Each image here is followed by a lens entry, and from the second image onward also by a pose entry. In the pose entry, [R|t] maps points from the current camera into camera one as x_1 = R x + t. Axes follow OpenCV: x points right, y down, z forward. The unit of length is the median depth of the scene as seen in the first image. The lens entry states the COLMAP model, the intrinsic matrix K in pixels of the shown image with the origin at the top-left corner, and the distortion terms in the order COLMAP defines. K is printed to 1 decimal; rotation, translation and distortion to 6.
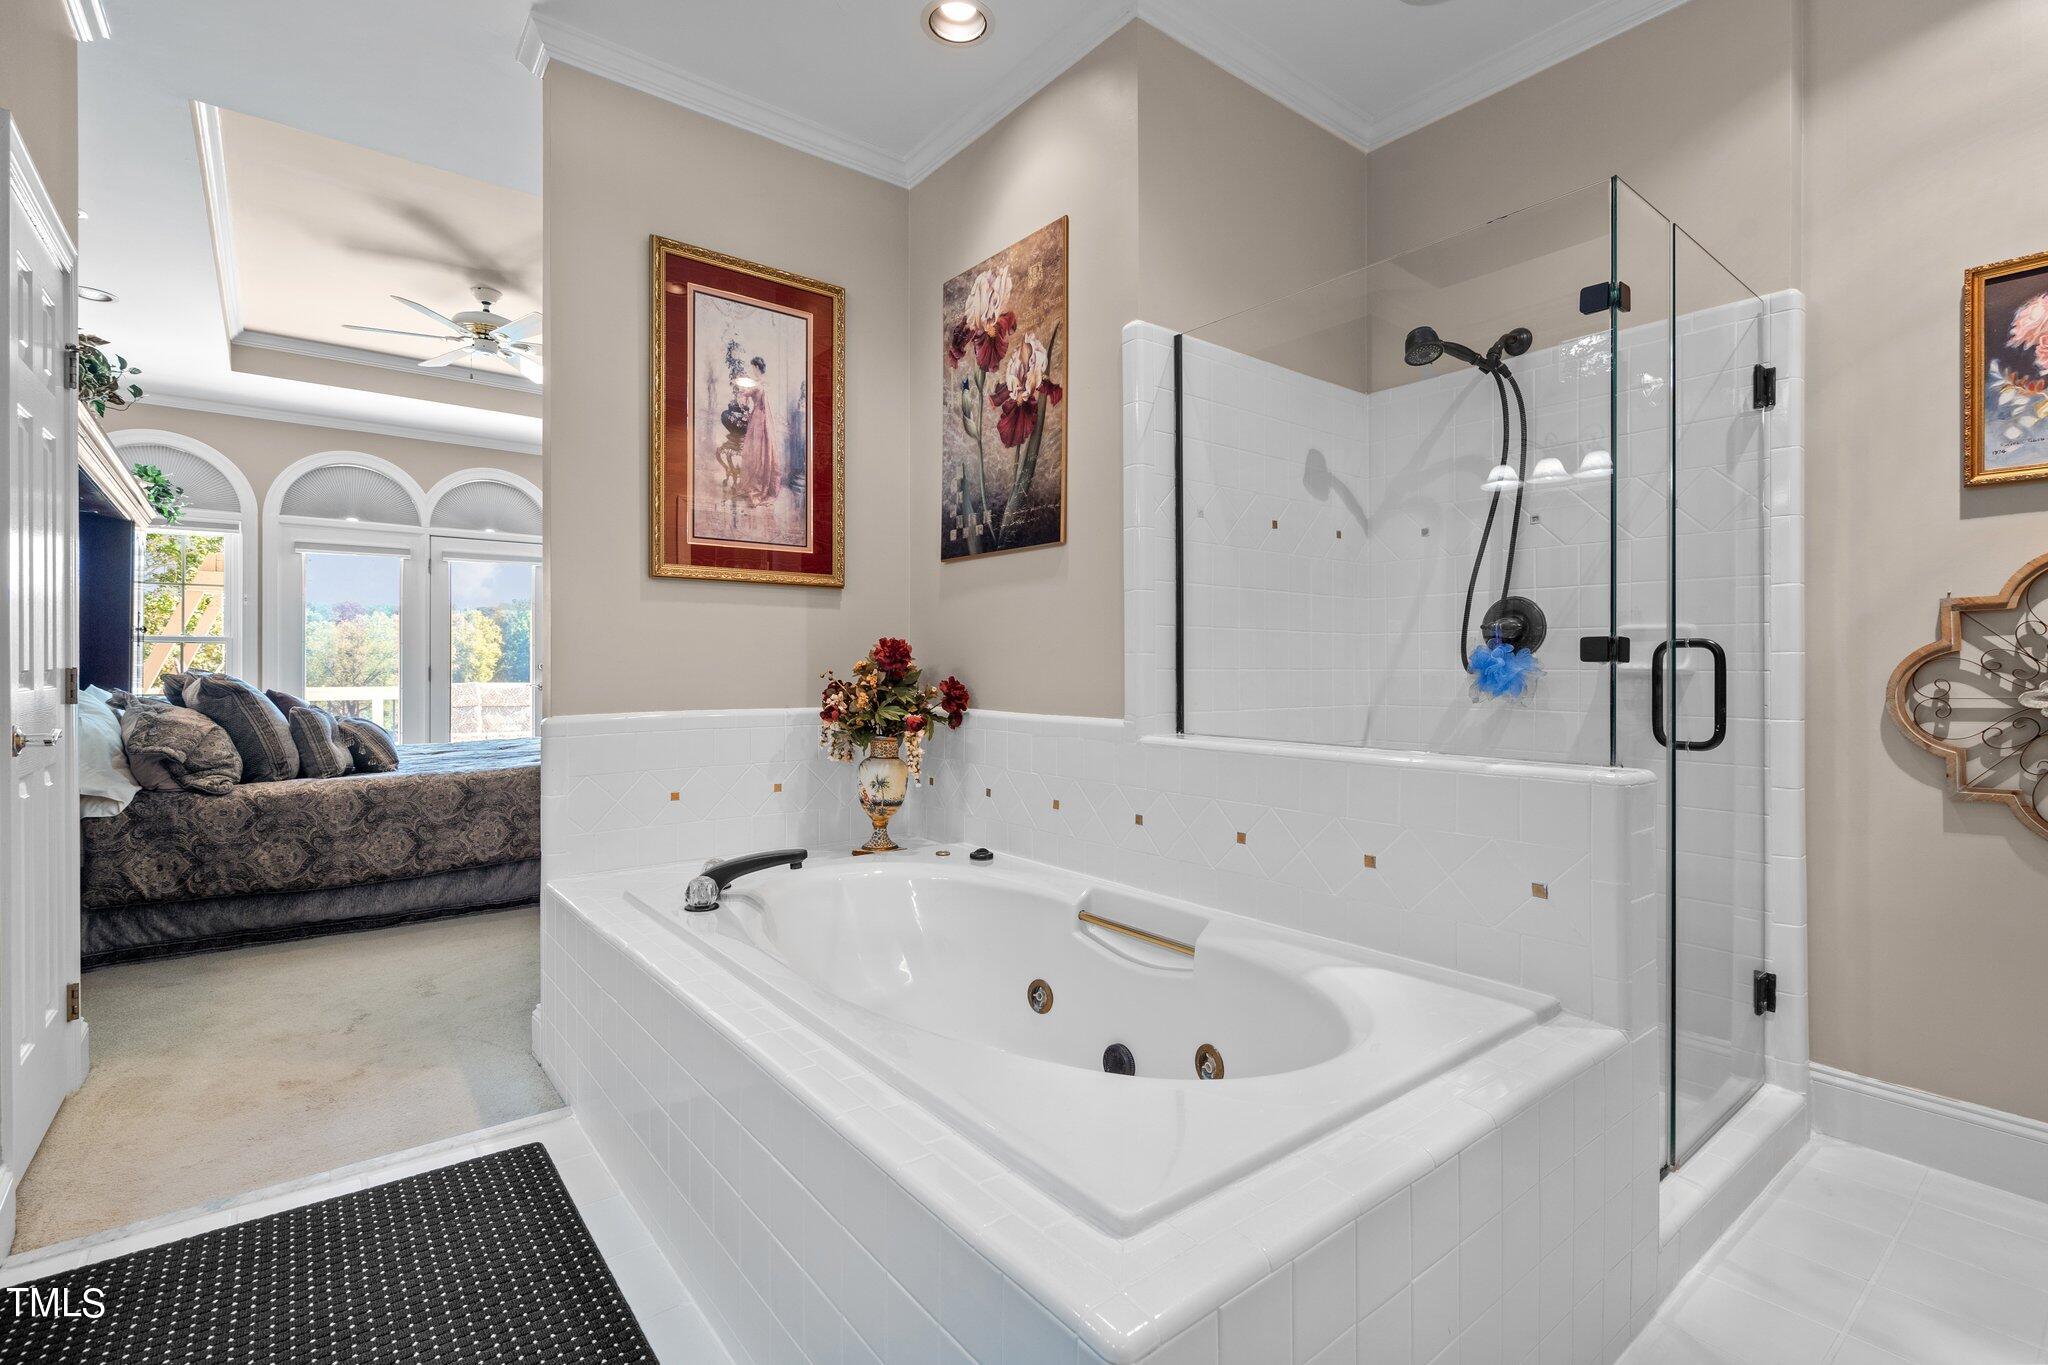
lens RADIAL K [[933.9, 0, 1019.5], [0, 933.9, 677.3], [0, 0, 1]] dist [0.001012, 0.001534]
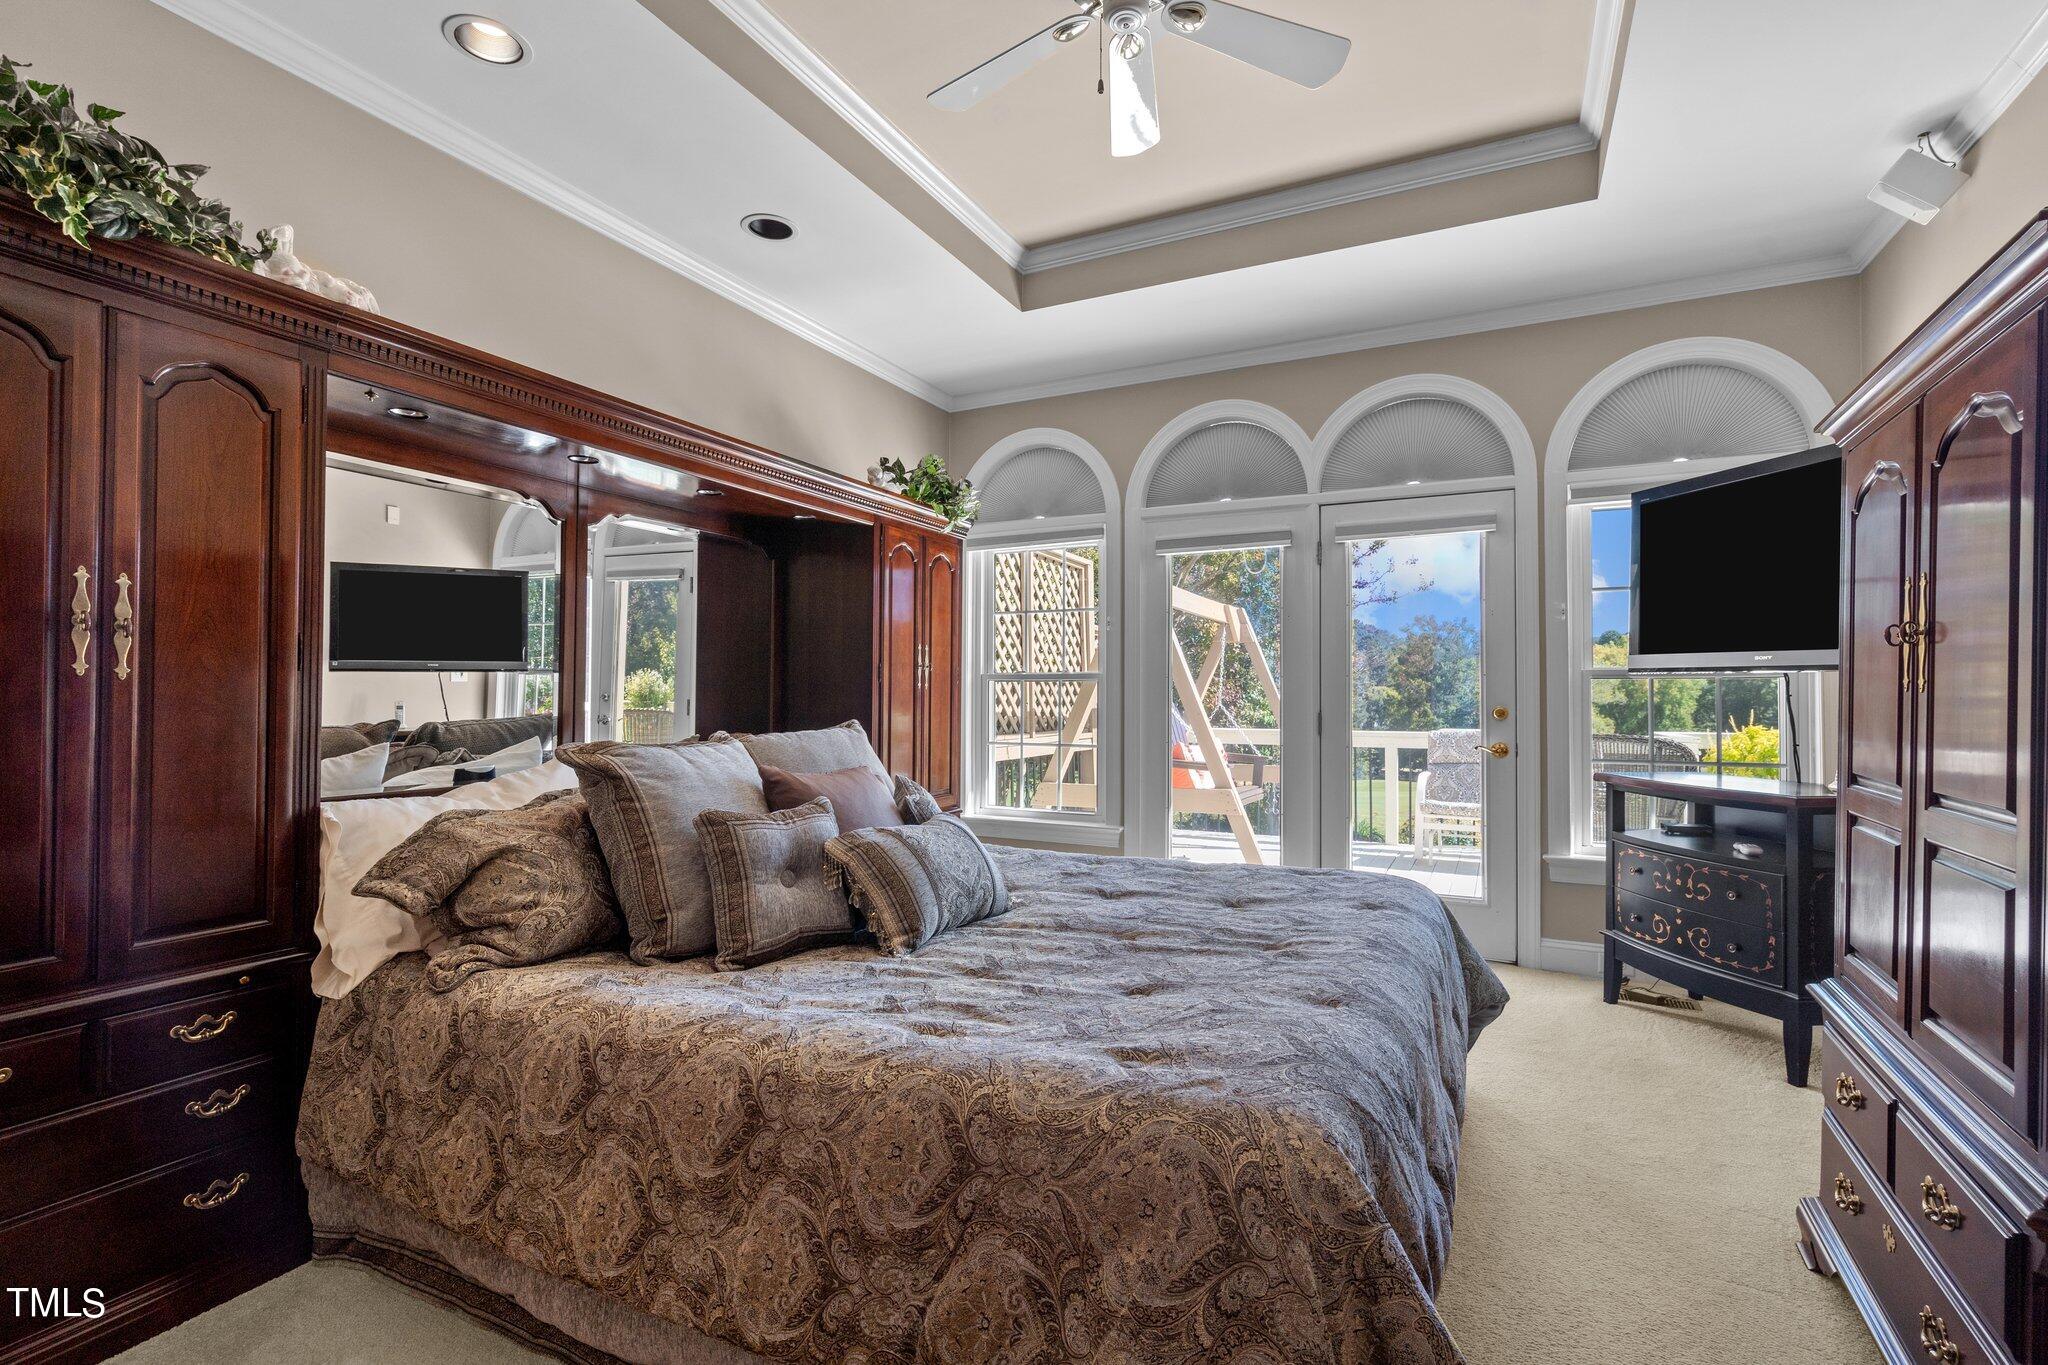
lens RADIAL K [[933.9, 0, 1019.5], [0, 933.9, 677.3], [0, 0, 1]] dist [0.001012, 0.001534]
pose [[0.411495, -0.015437, -0.911281, -0.151172], [-0.010508, 0.999710, -0.021680, -0.020497], [0.911351, 0.018497, 0.411213, 0.612683]]
